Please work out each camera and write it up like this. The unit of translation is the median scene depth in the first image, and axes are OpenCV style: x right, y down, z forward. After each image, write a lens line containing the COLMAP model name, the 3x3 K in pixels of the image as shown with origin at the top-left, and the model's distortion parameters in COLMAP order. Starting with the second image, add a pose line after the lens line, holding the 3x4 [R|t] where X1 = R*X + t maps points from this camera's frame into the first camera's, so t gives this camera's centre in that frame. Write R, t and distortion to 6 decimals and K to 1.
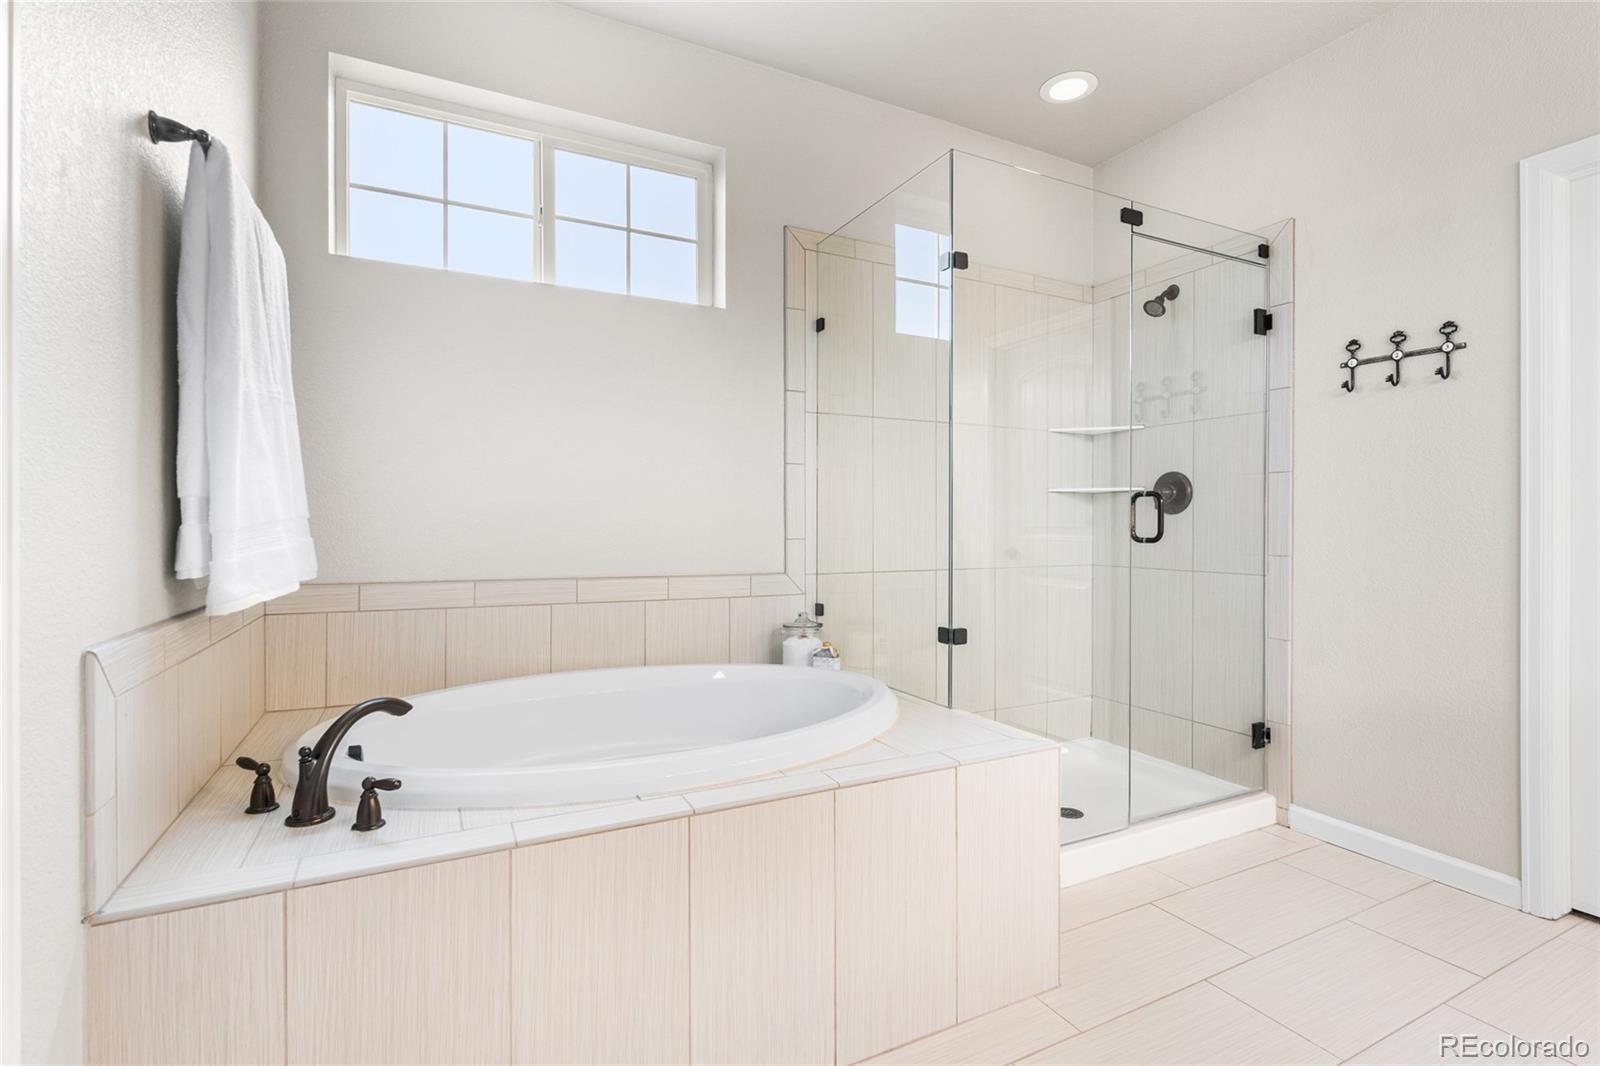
lens RADIAL K [[743.8, 0, 783.4], [0, 743.8, 533.7], [0, 0, 1]] dist [-0.004595, 0.000732]
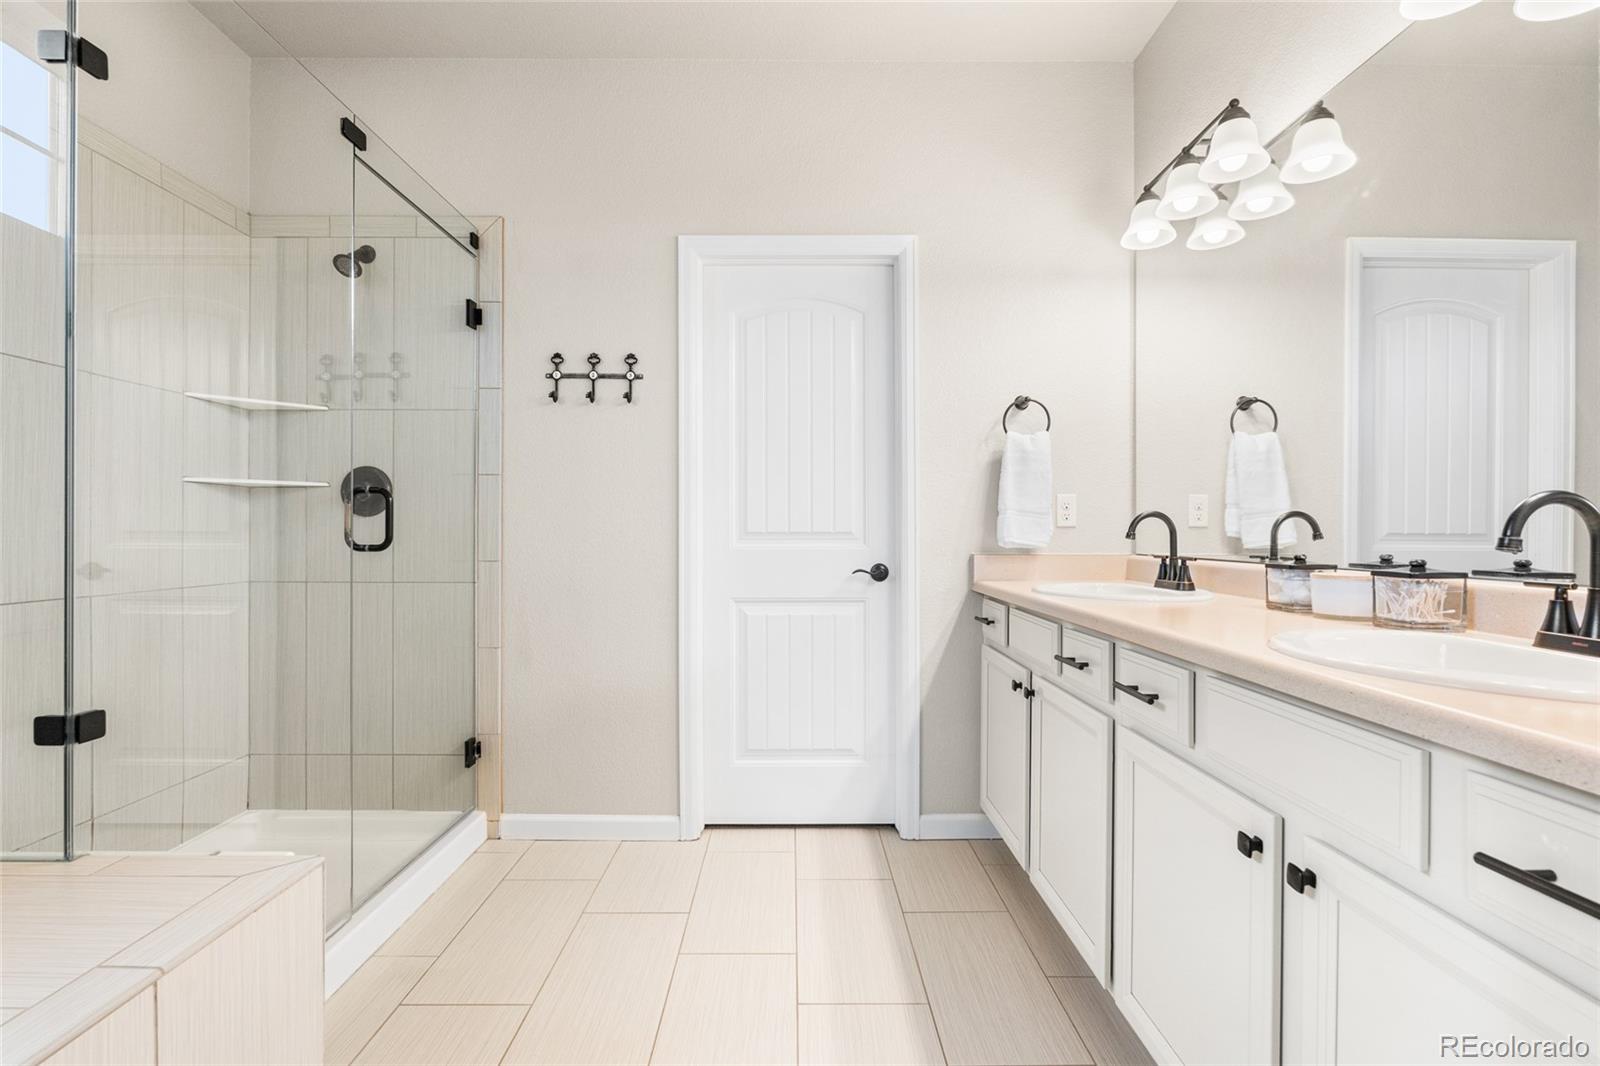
lens RADIAL K [[743.8, 0, 802.9], [0, 743.8, 533.4], [0, 0, 1]] dist [-0.004595, 0.000732]
pose [[0.432274, -0.003124, 0.901737, -0.028254], [0.008421, 0.999964, -0.000573, -0.002417], [-0.901703, 0.007842, 0.432285, 0.214296]]
